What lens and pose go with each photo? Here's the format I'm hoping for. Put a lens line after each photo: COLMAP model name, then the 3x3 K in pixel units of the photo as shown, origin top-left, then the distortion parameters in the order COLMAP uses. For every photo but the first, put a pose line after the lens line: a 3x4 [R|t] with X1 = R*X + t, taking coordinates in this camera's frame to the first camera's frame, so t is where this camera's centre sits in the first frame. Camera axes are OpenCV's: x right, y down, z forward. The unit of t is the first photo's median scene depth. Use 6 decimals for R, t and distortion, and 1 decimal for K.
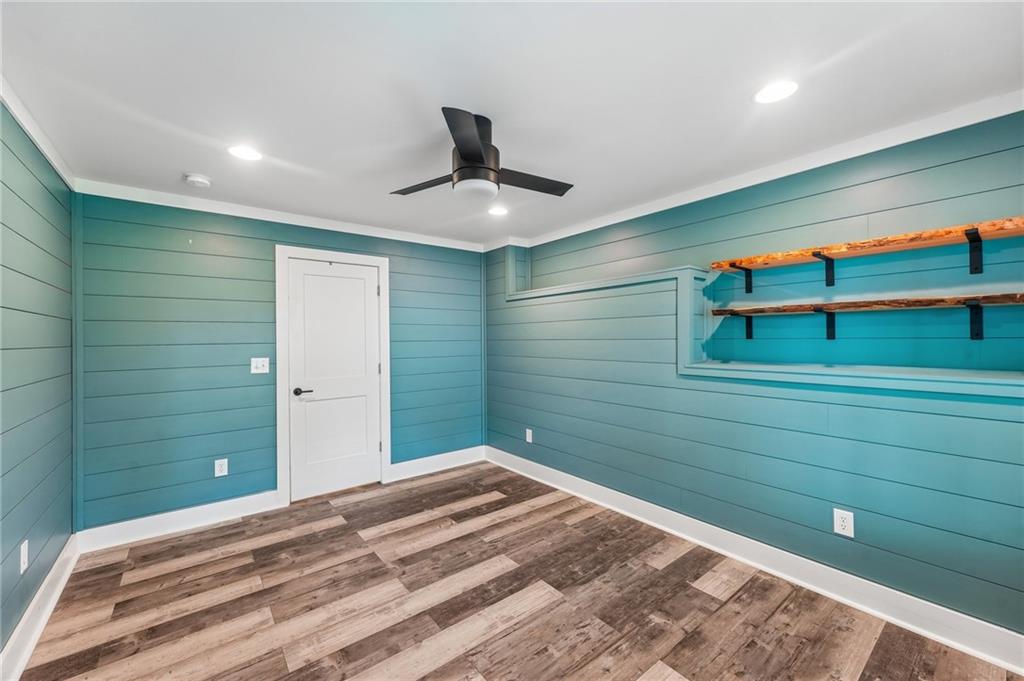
lens RADIAL K [[407.6, 0, 506.5], [0, 407.6, 339.5], [0, 0, 1]] dist [0.010818, -0.003705]
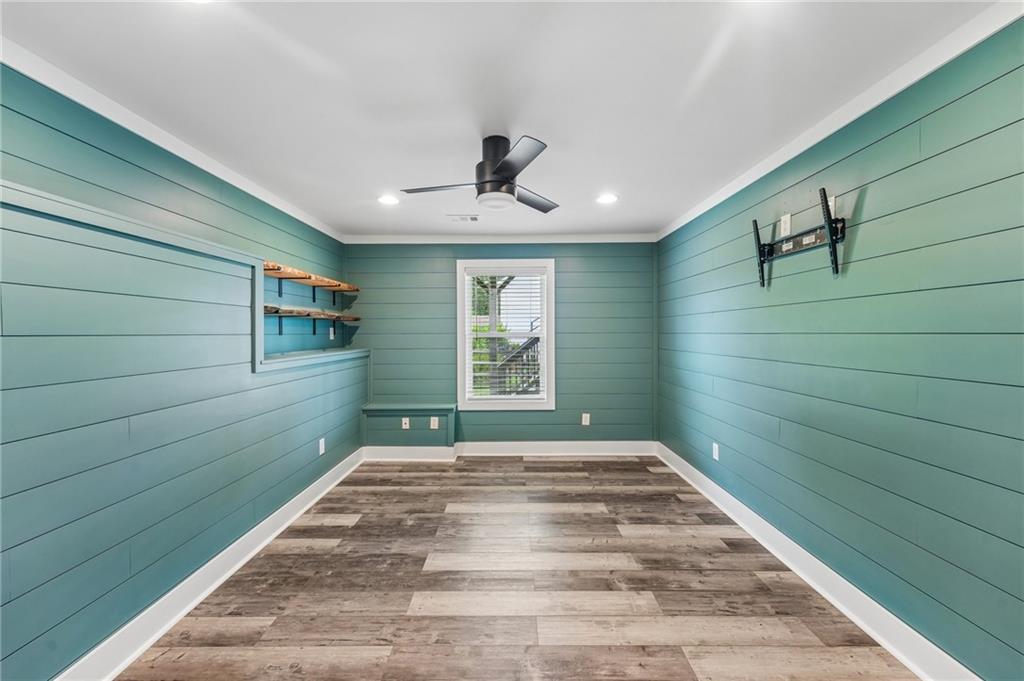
lens RADIAL K [[407.6, 0, 515.4], [0, 407.6, 330.3], [0, 0, 1]] dist [0.010818, -0.003705]
pose [[-0.796304, 0.016169, 0.604681, -0.728594], [0.014032, 0.999867, -0.008257, 0.007219], [-0.604734, 0.001910, -0.796425, 1.692655]]
